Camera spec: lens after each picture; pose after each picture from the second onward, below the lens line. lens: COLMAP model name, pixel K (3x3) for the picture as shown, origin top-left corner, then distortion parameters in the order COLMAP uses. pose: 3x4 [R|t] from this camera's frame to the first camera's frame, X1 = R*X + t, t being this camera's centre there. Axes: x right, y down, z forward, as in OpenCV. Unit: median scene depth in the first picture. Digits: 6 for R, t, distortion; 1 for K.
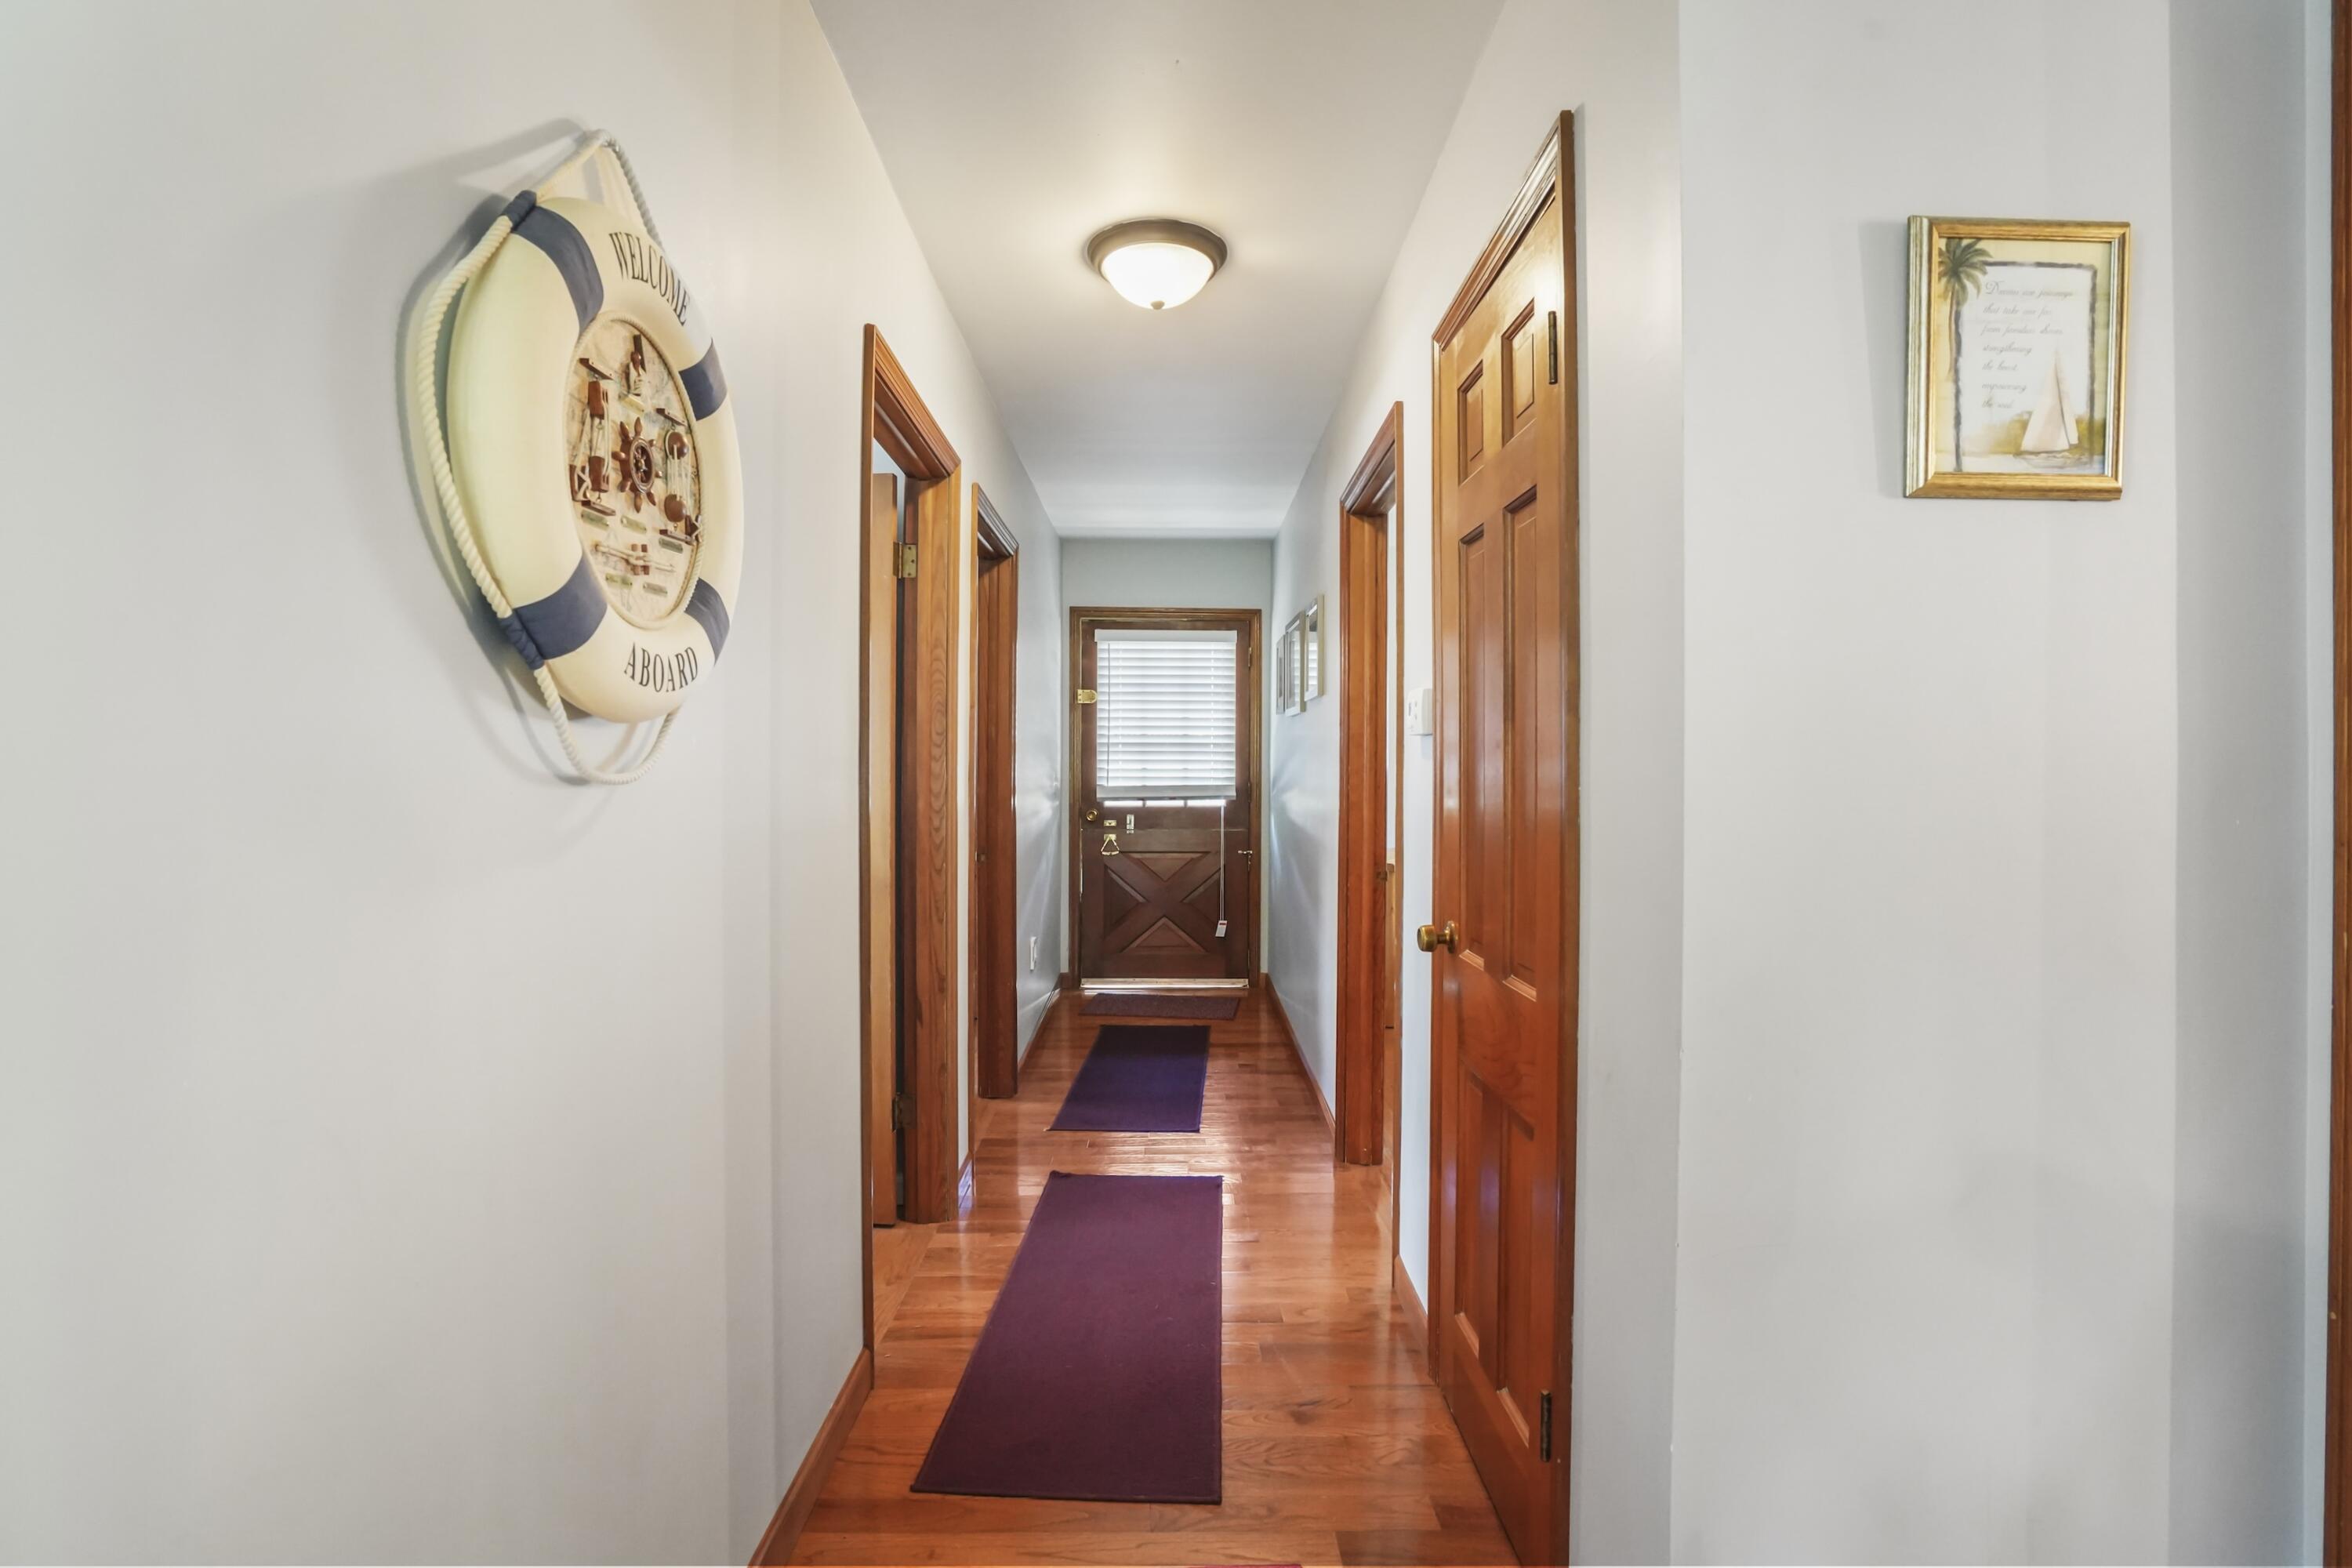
lens RADIAL K [[1096.3, 0, 1159.3], [0, 1096.3, 792.1], [0, 0, 1]] dist [-0.054019, 0.020931]
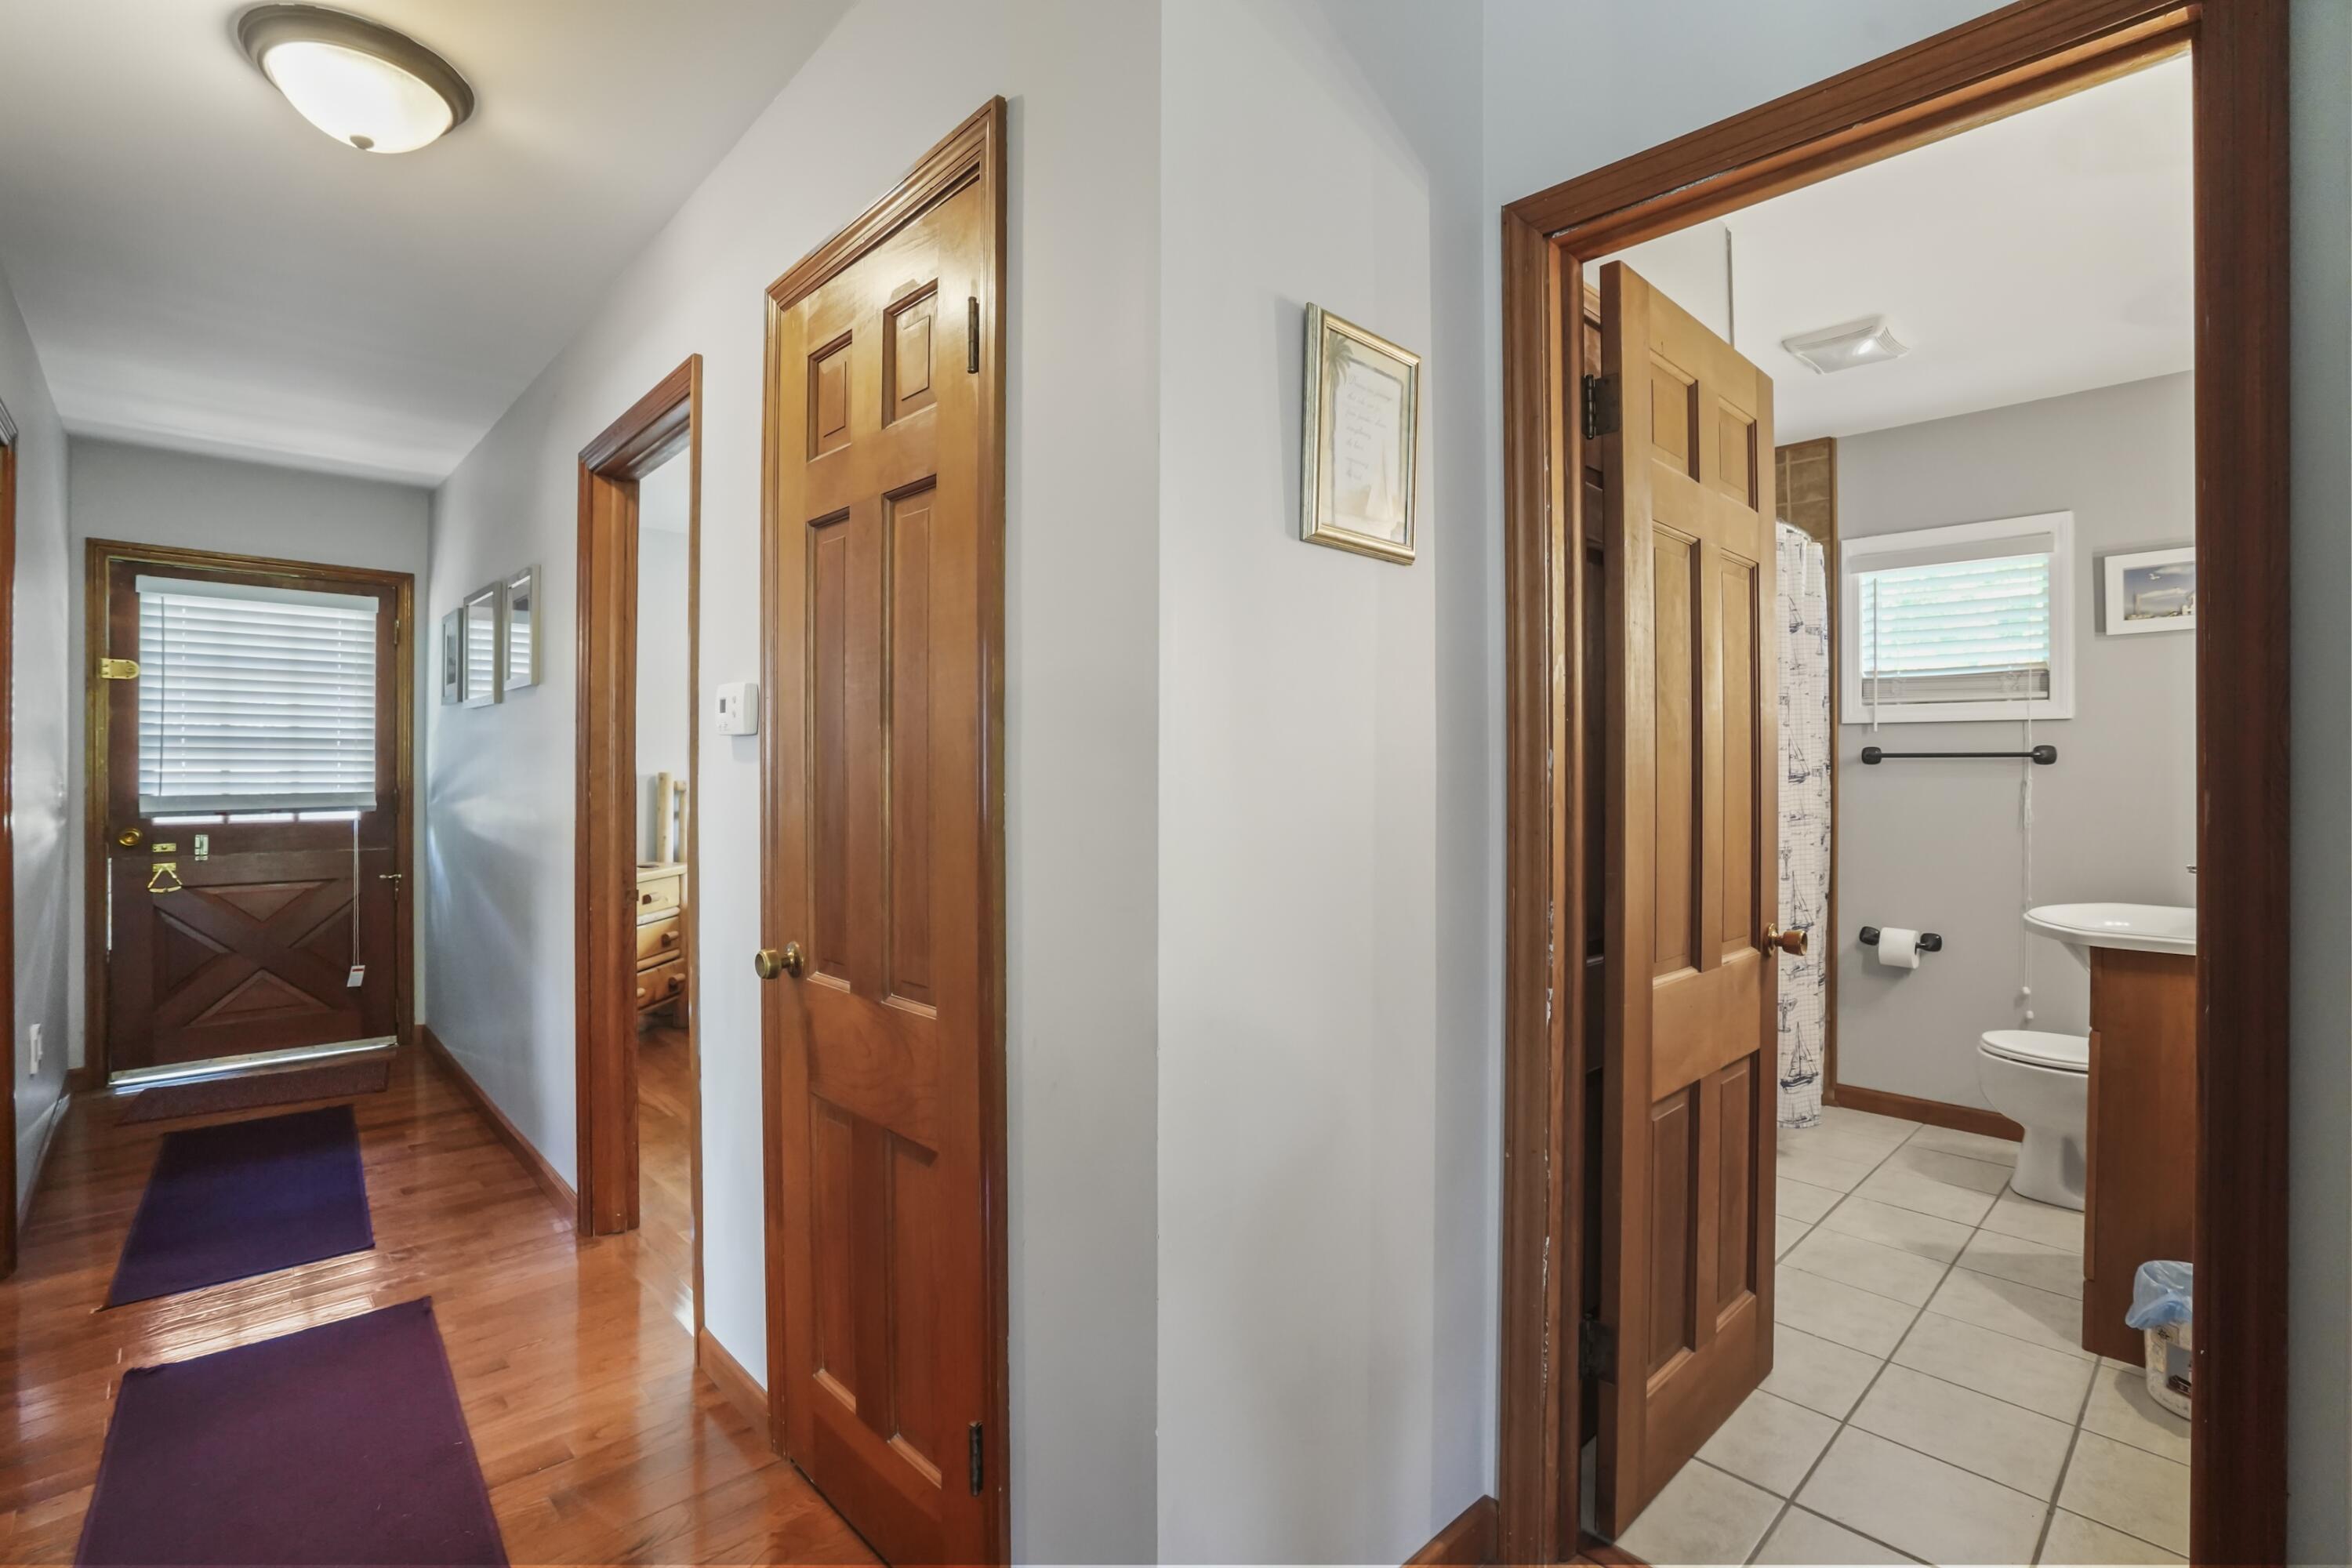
lens RADIAL K [[1096.3, 0, 1153.7], [0, 1096.3, 786.5], [0, 0, 1]] dist [-0.054019, 0.020931]
pose [[0.727705, -0.008791, 0.685834, -0.078544], [0.013793, 0.999903, -0.001818, -0.002795], [-0.685752, 0.010783, 0.727756, 0.082310]]
